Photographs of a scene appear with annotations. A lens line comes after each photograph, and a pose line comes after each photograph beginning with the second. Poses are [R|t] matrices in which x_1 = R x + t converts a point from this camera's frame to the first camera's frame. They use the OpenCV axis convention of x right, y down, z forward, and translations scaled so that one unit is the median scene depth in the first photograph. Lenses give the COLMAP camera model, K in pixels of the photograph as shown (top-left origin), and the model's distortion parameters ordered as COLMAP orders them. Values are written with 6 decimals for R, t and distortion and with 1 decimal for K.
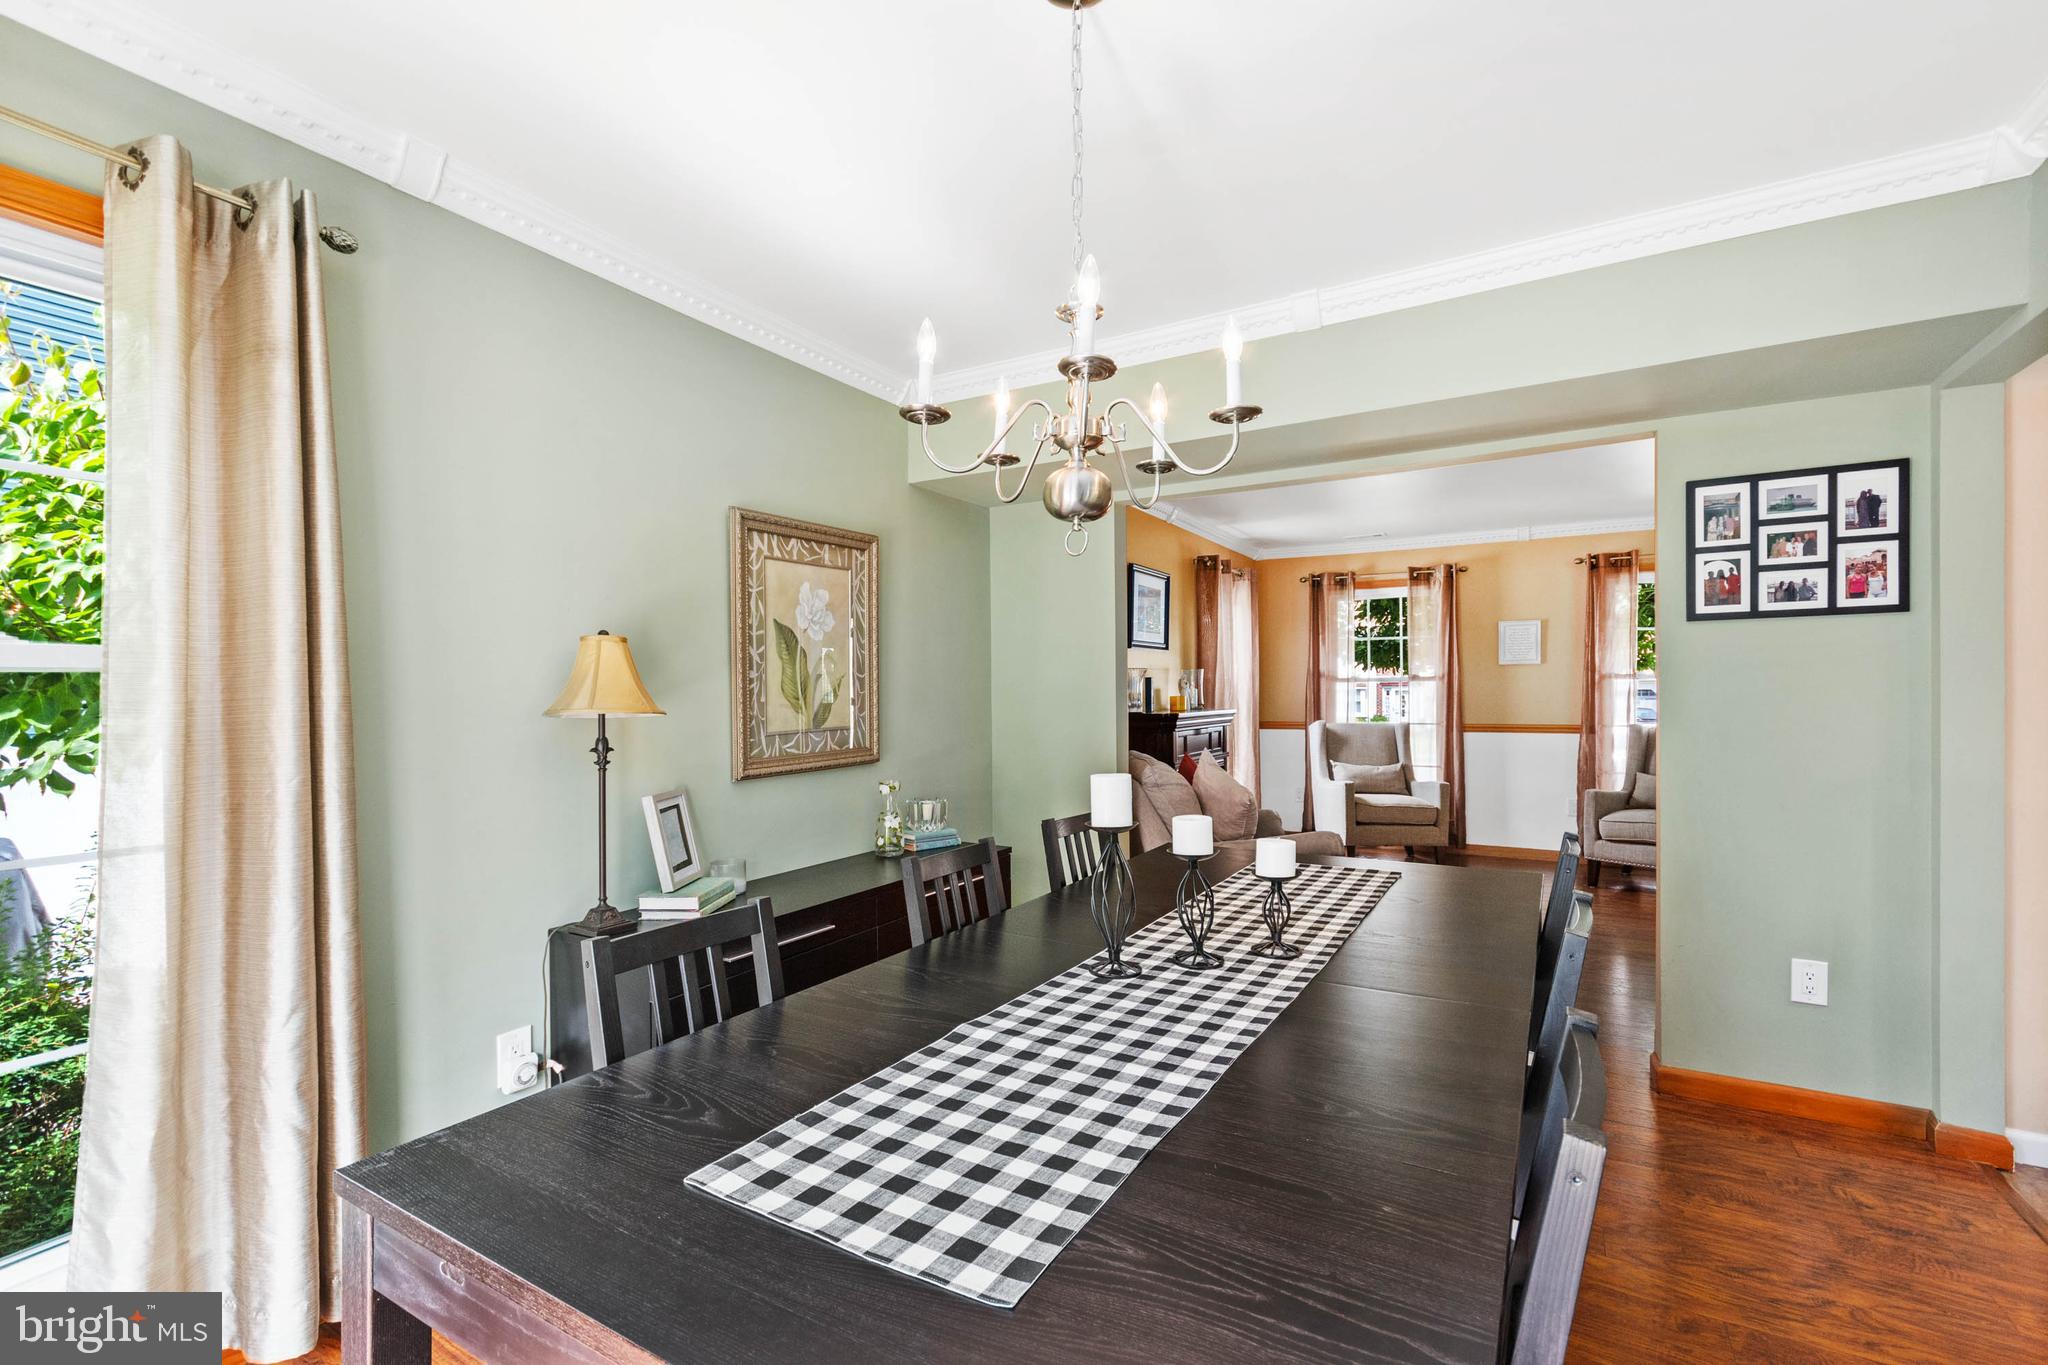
lens RADIAL K [[883.3, 0, 1024.0], [0, 883.3, 682.5], [0, 0, 1]] dist [0.000717, 0.000043]
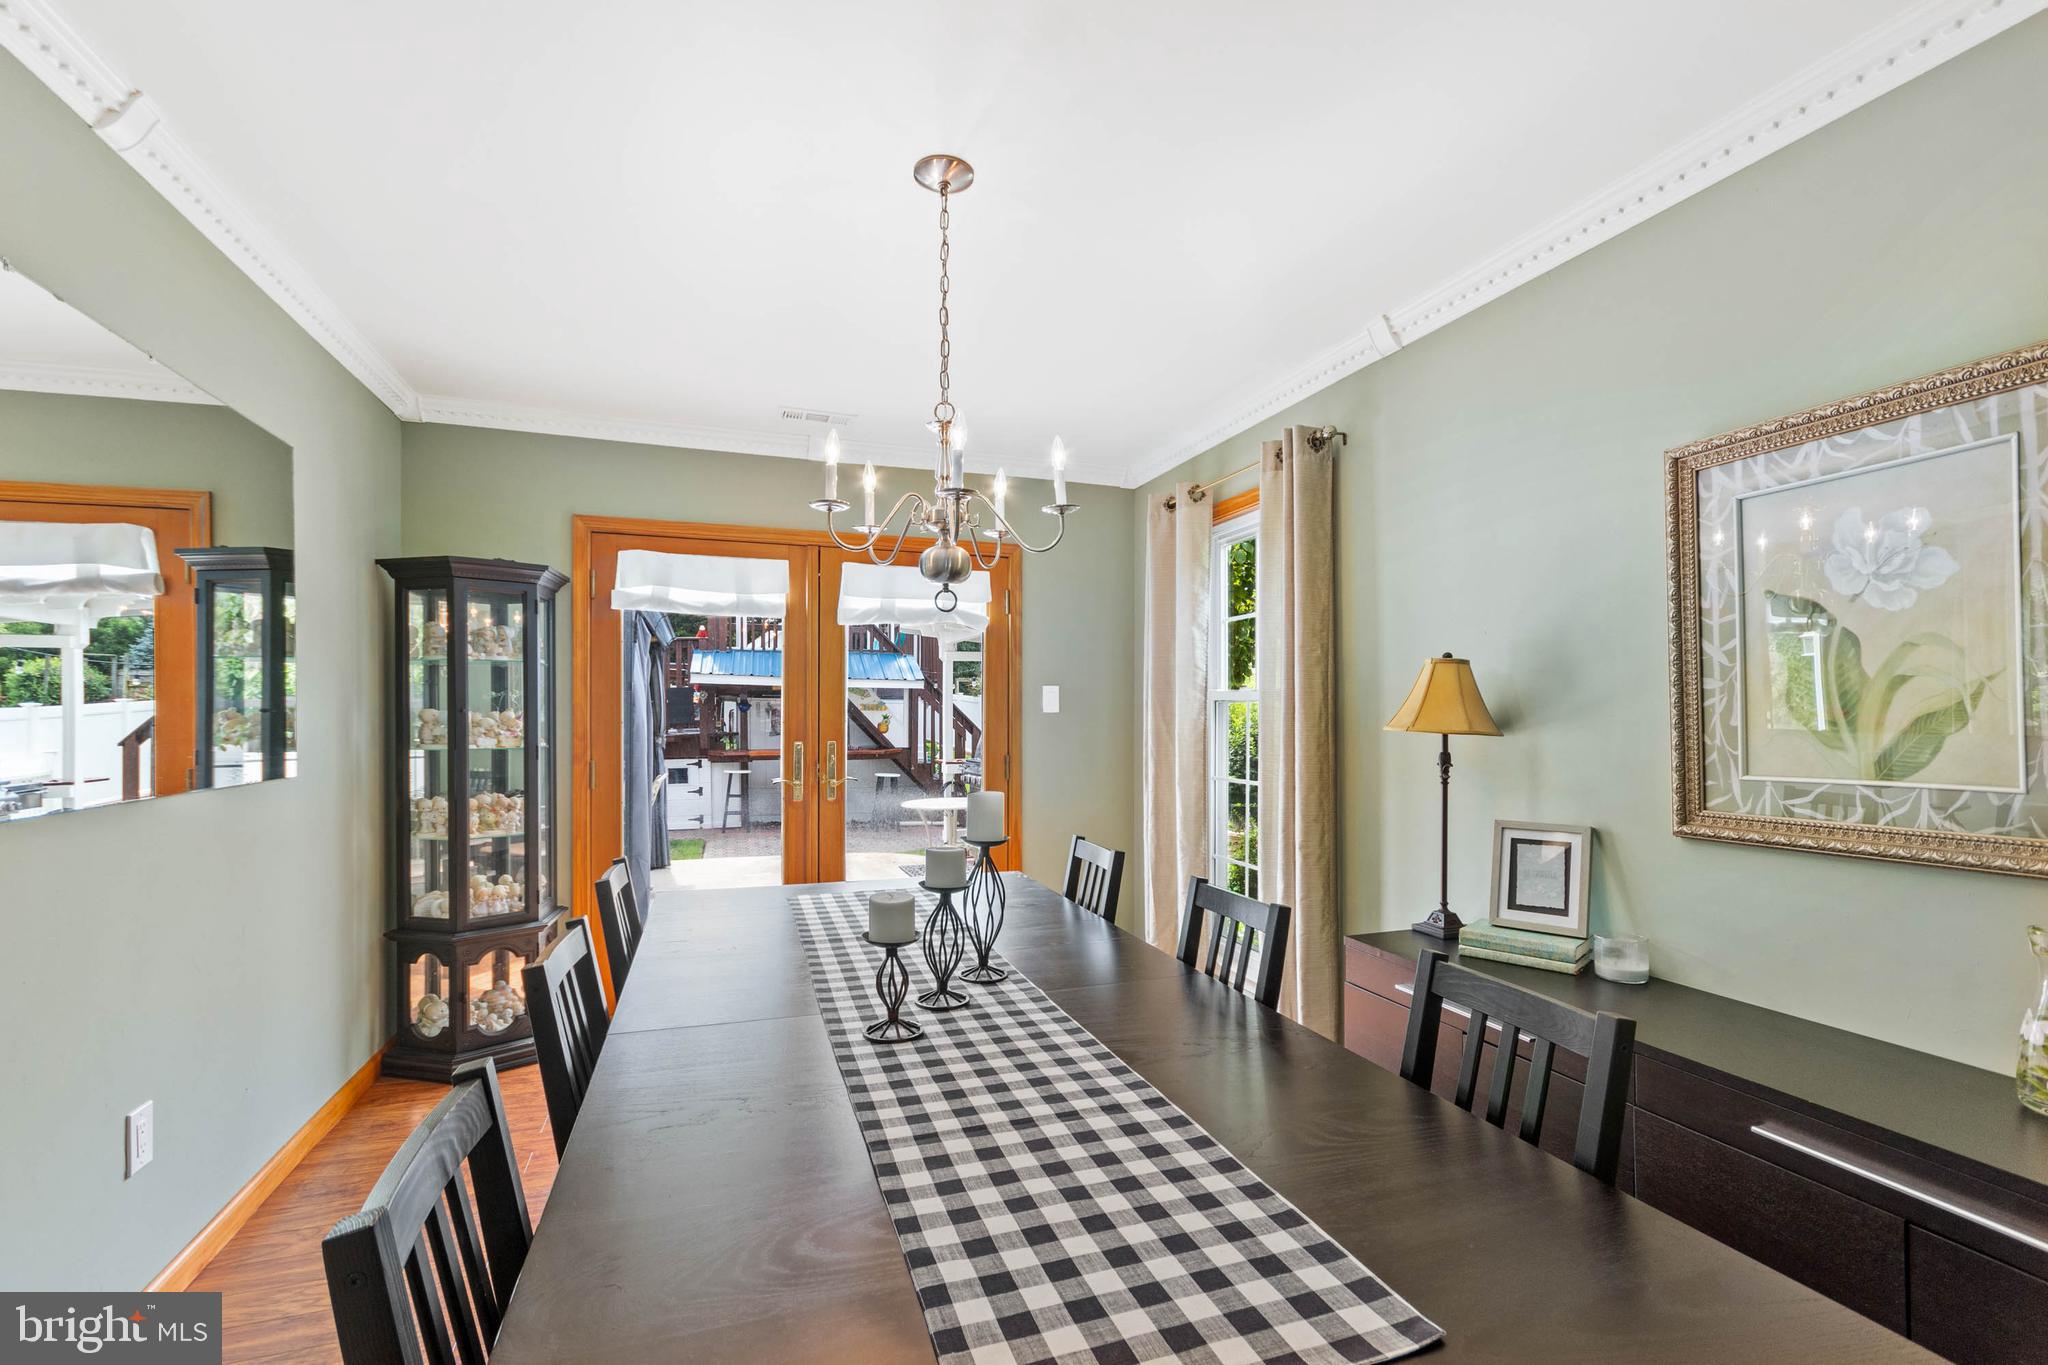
lens RADIAL K [[890.4, 0, 1033.4], [0, 890.4, 713.6], [0, 0, 1]] dist [0.001520, 0.000169]
pose [[-0.633222, 0.005728, -0.773949, 0.509384], [0.005569, 0.999980, 0.002844, 0.007942], [0.773950, -0.002509, -0.633242, 0.988119]]
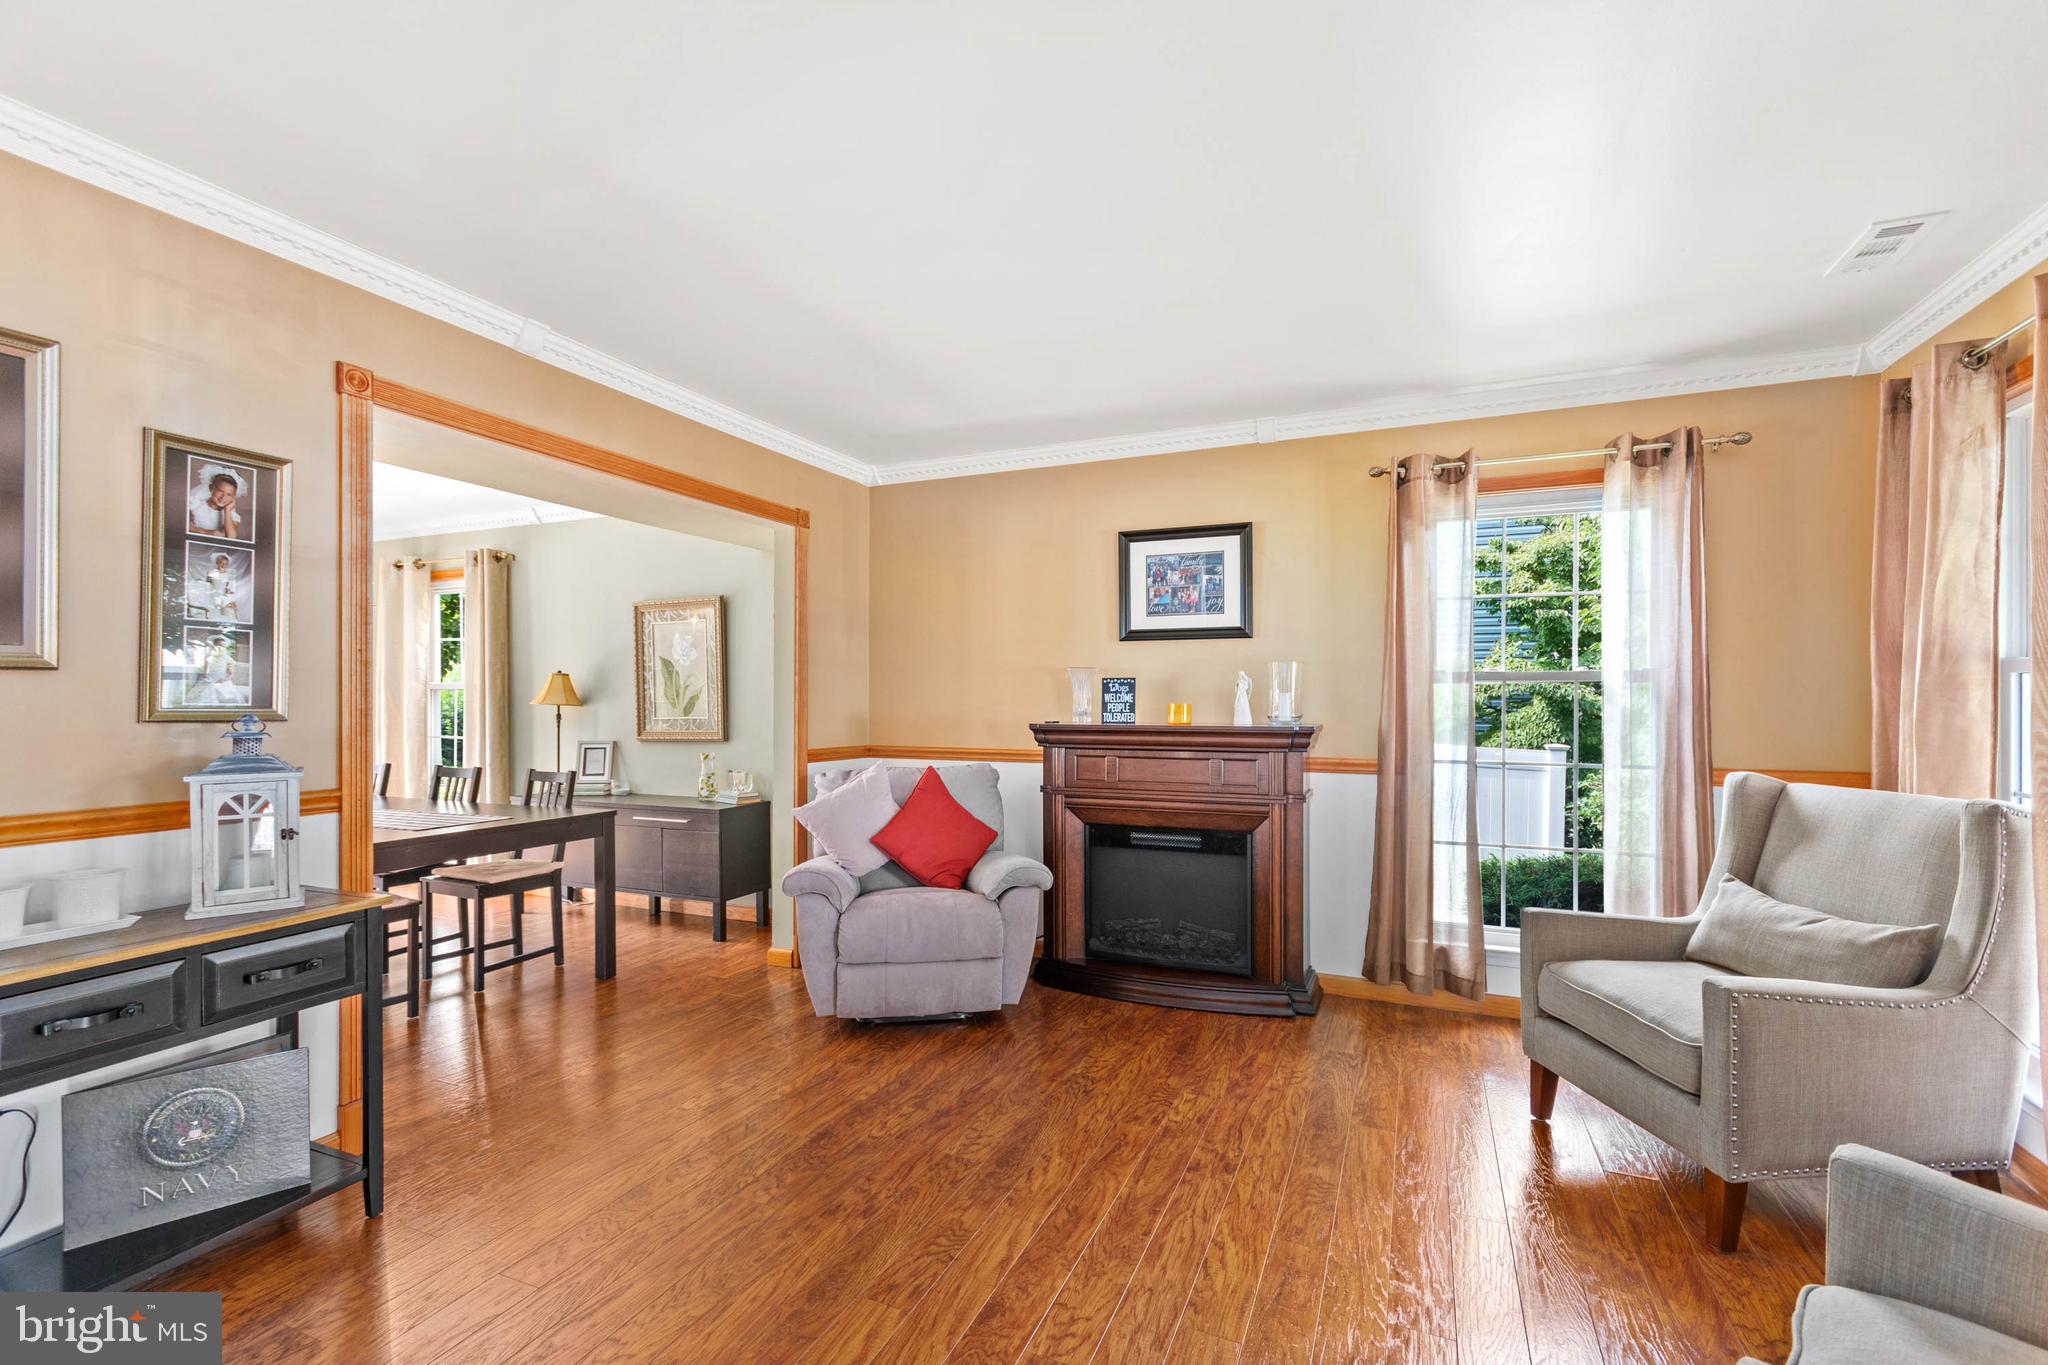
lens RADIAL K [[890.4, 0, 1033.4], [0, 890.4, 713.6], [0, 0, 1]] dist [0.001520, 0.000169]
pose [[0.140342, 0.019434, -0.989912, 1.652143], [-0.000861, 0.999809, 0.019507, 0.010450], [0.990103, -0.001886, 0.140332, 1.497060]]
